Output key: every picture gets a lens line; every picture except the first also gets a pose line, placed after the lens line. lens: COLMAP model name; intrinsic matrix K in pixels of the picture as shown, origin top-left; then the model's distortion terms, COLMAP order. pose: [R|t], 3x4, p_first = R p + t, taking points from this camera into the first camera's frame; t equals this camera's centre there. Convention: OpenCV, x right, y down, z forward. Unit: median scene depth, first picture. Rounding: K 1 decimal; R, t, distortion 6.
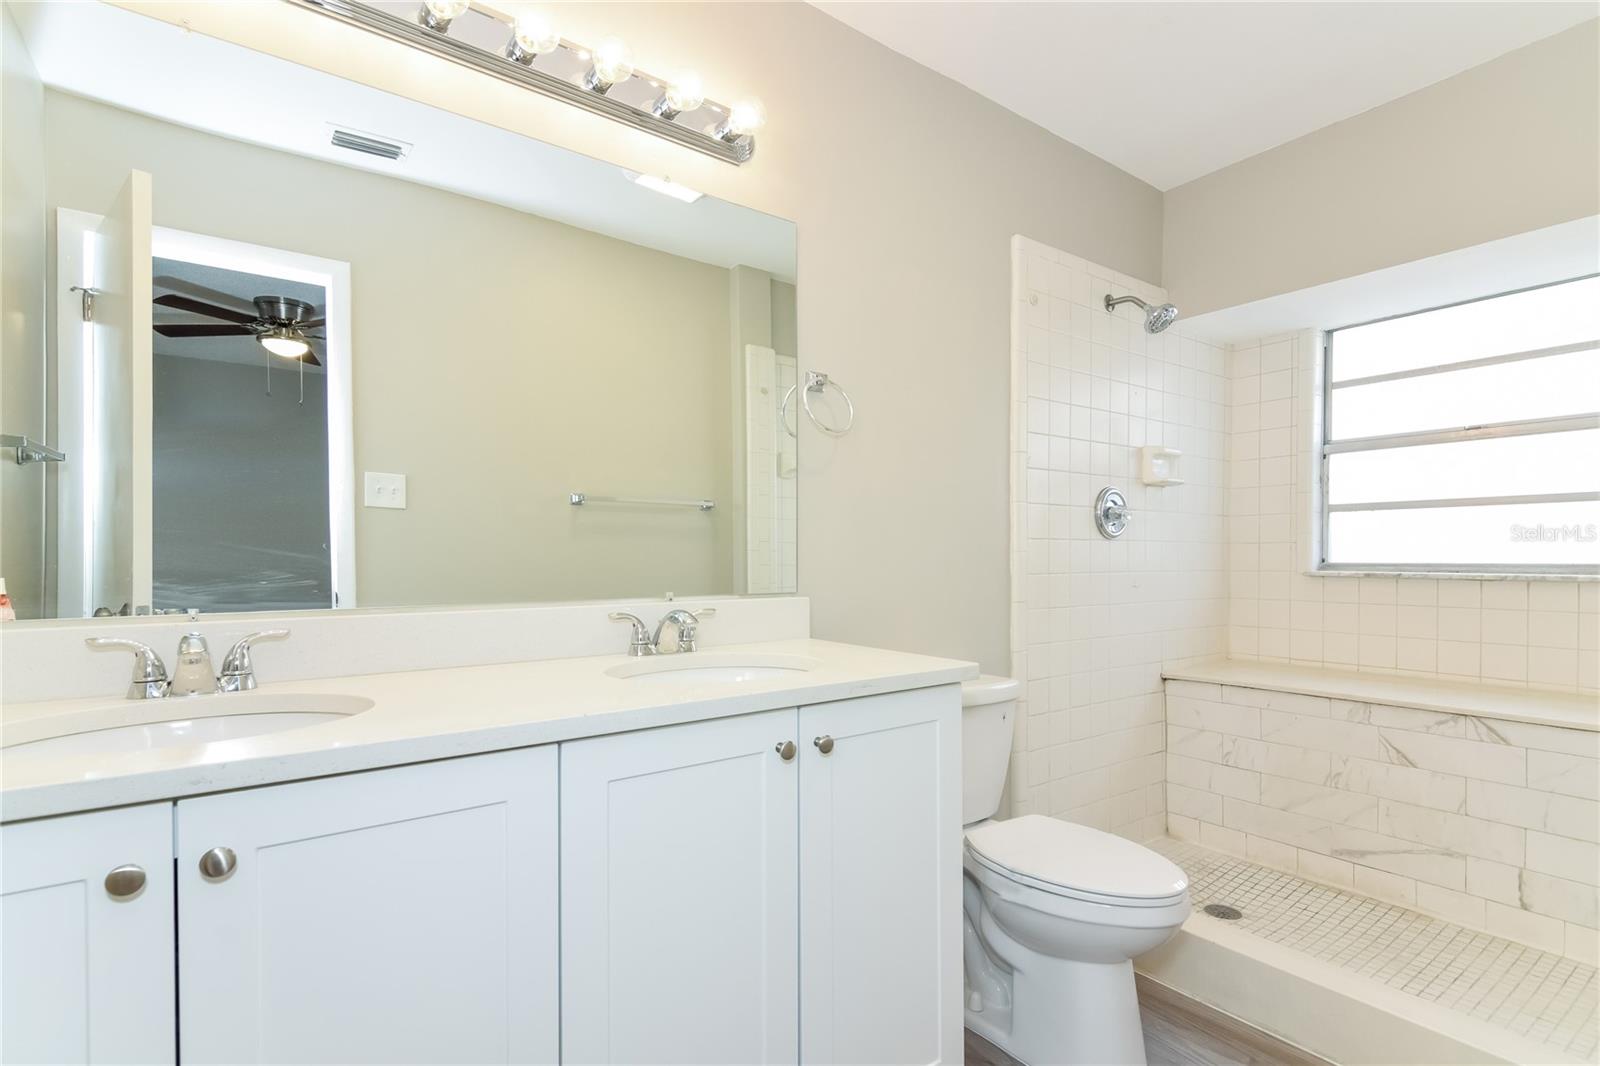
lens RADIAL K [[779.3, 0, 808.2], [0, 779.3, 550.7], [0, 0, 1]] dist [0.003264, -0.000328]
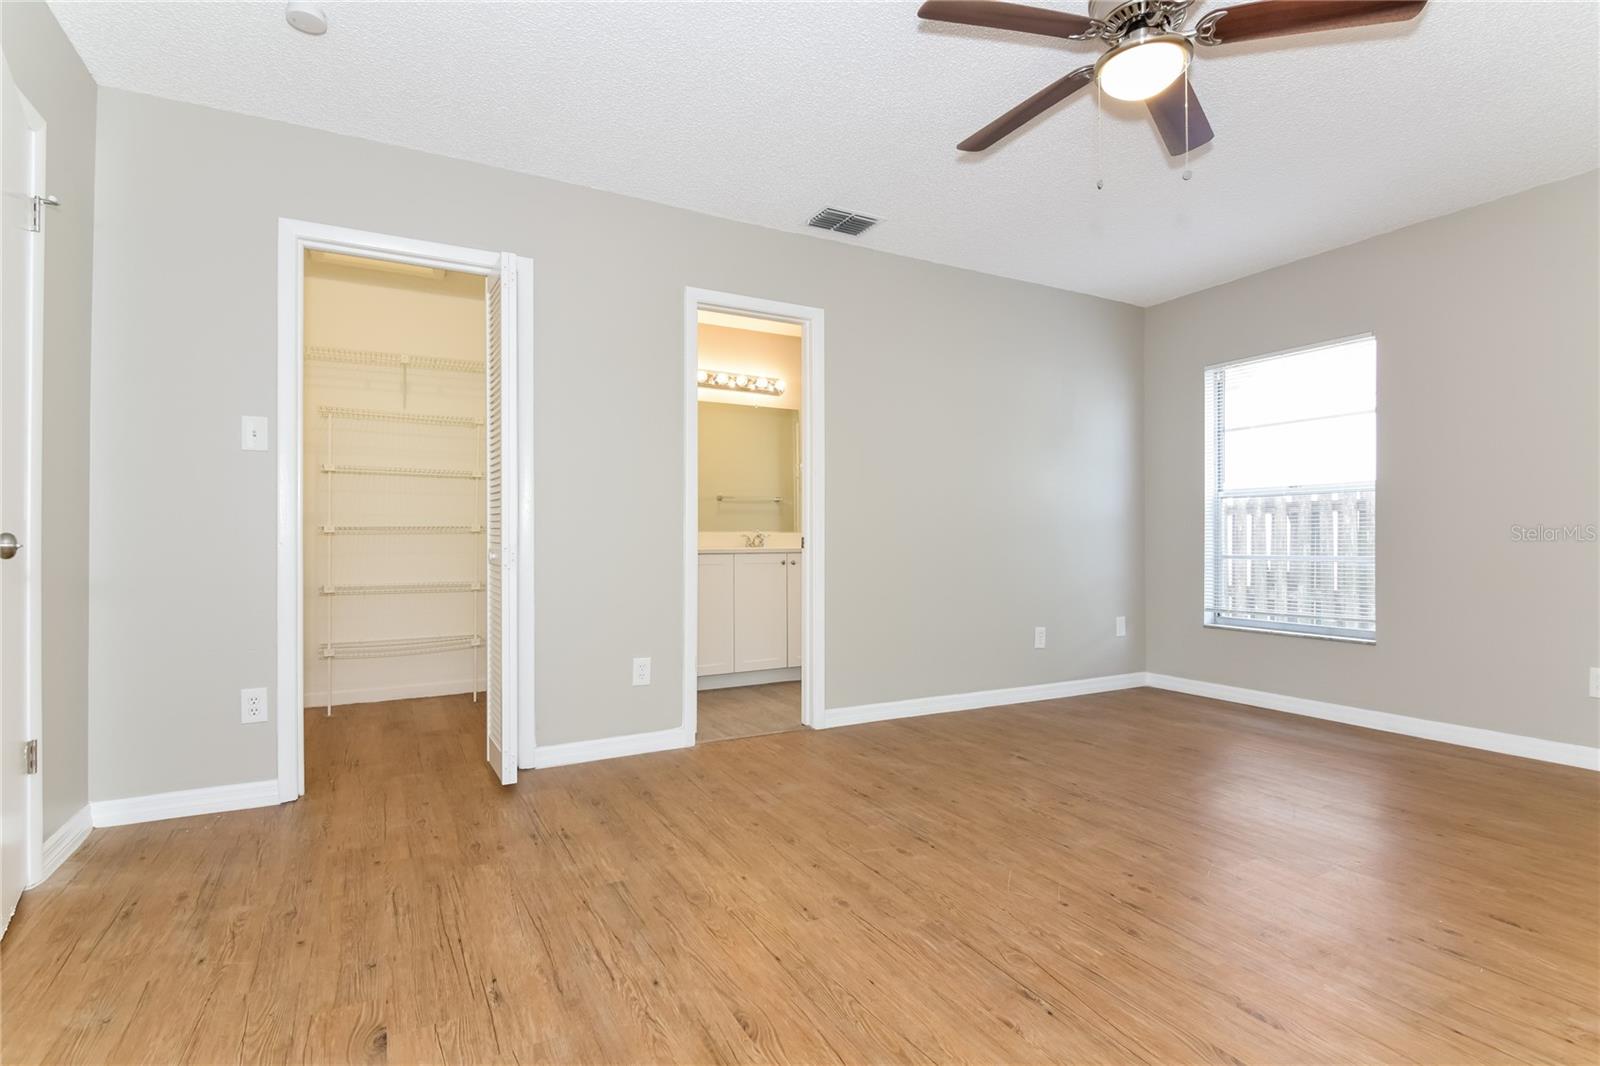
lens RADIAL K [[779.3, 0, 808.2], [0, 779.3, 550.7], [0, 0, 1]] dist [0.003264, -0.000328]
pose [[0.992262, 0.008147, -0.123890, 0.444664], [-0.005254, 0.999706, 0.023658, 0.063583], [0.124047, -0.022824, 0.992014, -2.248088]]
